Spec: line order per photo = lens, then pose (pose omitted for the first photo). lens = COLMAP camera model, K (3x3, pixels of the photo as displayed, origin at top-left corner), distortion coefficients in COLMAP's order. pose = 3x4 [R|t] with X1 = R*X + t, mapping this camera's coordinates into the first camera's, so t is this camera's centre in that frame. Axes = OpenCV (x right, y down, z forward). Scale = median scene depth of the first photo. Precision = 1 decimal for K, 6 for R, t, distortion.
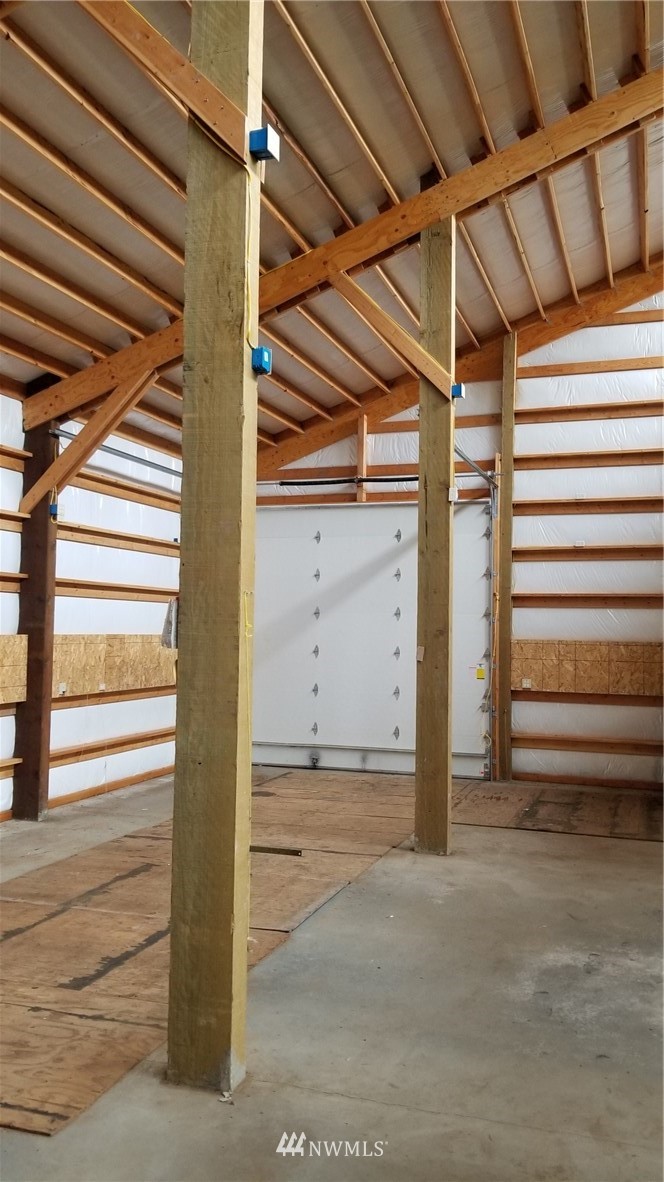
lens RADIAL K [[913.4, 0, 333.3], [0, 913.4, 590.3], [0, 0, 1]] dist [-0.002721, -0.001179]
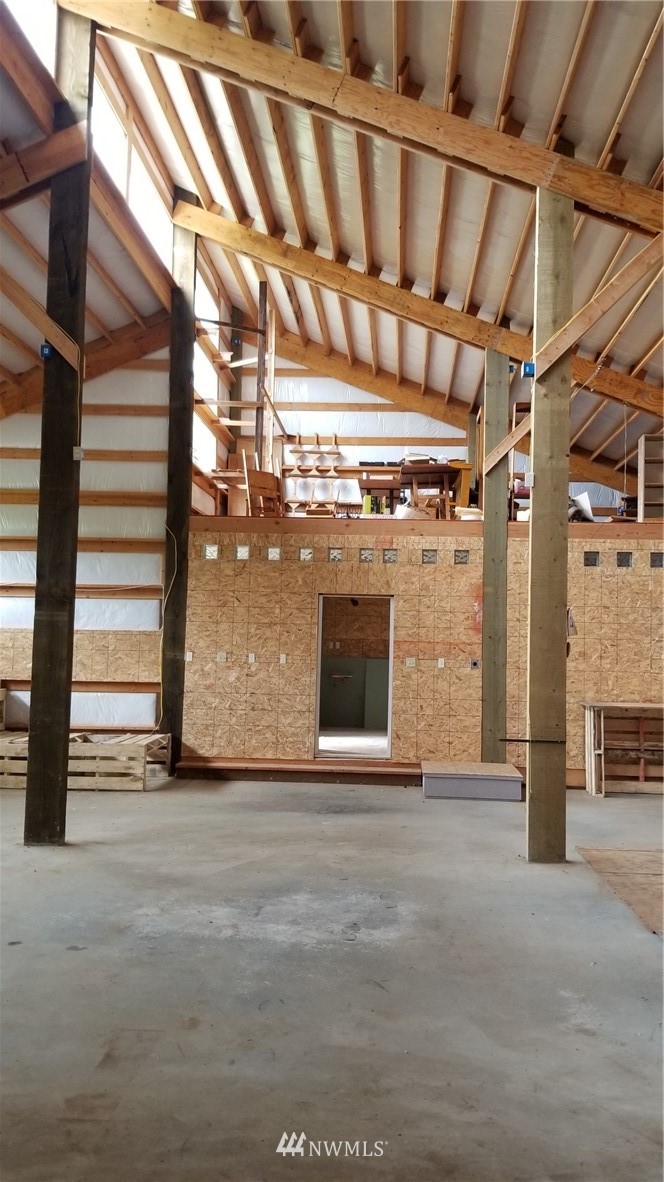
lens RADIAL K [[913.4, 0, 333.0], [0, 913.4, 591.1], [0, 0, 1]] dist [-0.002721, -0.001179]
pose [[-0.963894, -0.054779, -0.260590, 0.596433], [-0.028551, 0.994231, -0.103392, 0.137719], [0.264751, -0.092219, -0.959897, 2.026586]]
